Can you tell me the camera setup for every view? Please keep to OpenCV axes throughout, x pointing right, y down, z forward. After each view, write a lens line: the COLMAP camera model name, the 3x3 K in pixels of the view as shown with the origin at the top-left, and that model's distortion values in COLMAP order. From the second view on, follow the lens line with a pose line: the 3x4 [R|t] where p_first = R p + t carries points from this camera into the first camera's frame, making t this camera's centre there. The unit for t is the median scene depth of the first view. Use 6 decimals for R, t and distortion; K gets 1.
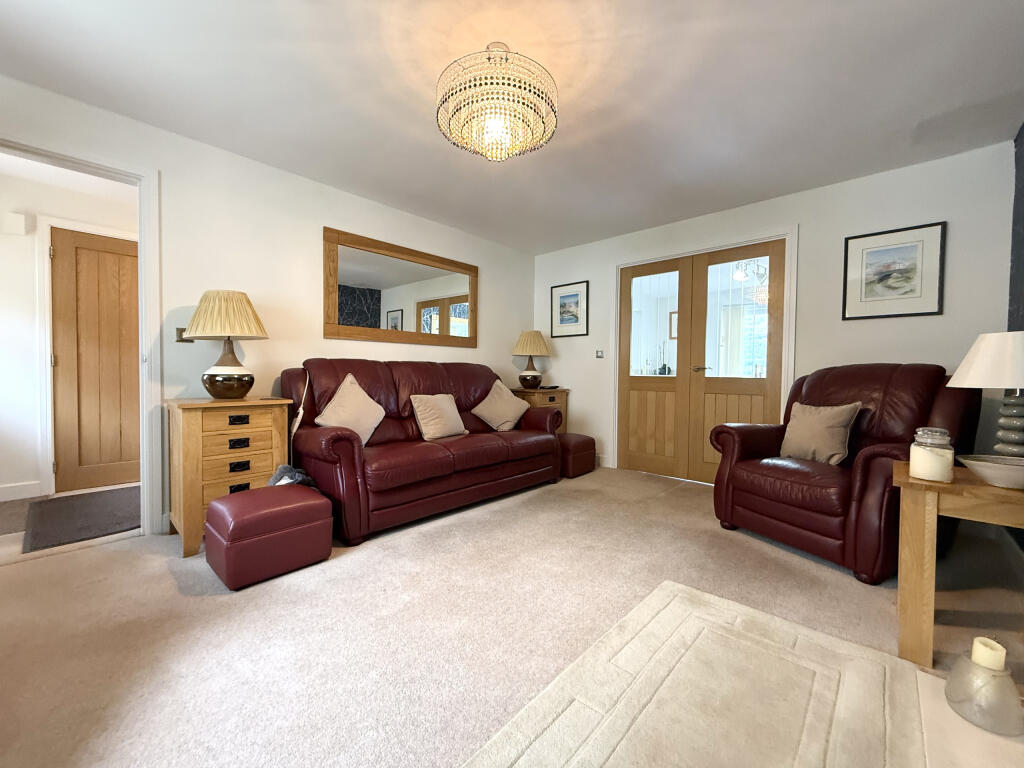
lens RADIAL K [[407.0, 0, 508.0], [0, 407.0, 383.5], [0, 0, 1]] dist [0.000435, -0.000024]
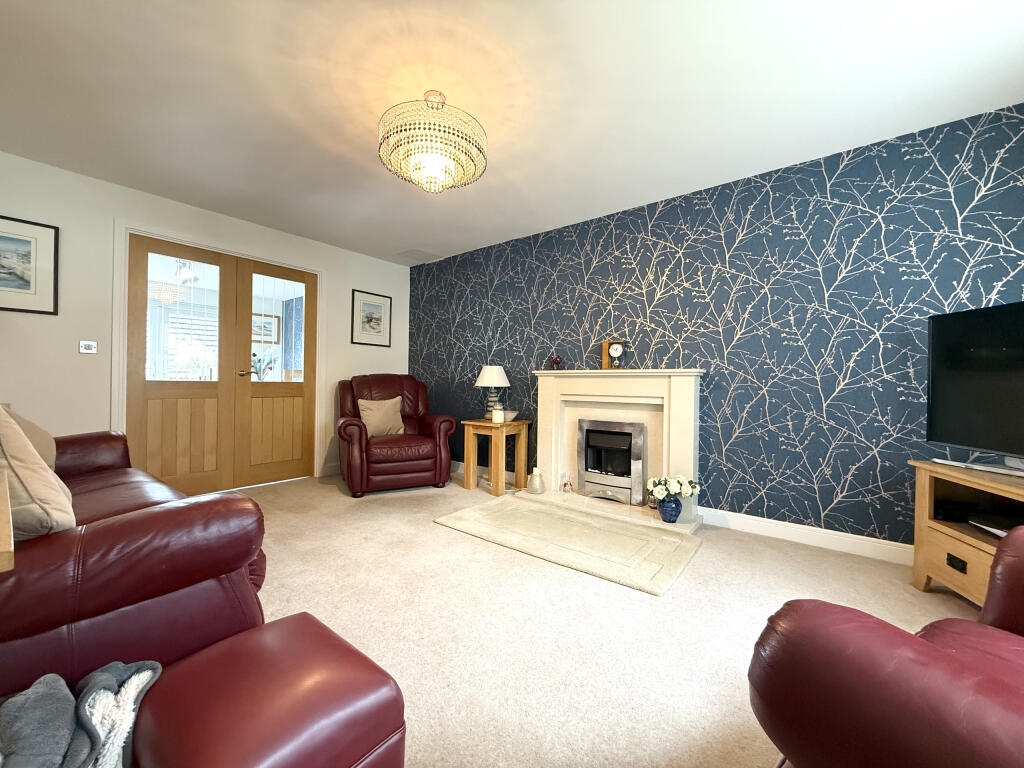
lens RADIAL K [[407.0, 0, 508.0], [0, 407.0, 383.5], [0, 0, 1]] dist [0.000435, -0.000024]
pose [[-0.074713, -0.011845, 0.997135, -0.685441], [0.010858, 0.999861, 0.012691, -0.020029], [-0.997146, 0.011775, -0.074574, 0.518329]]
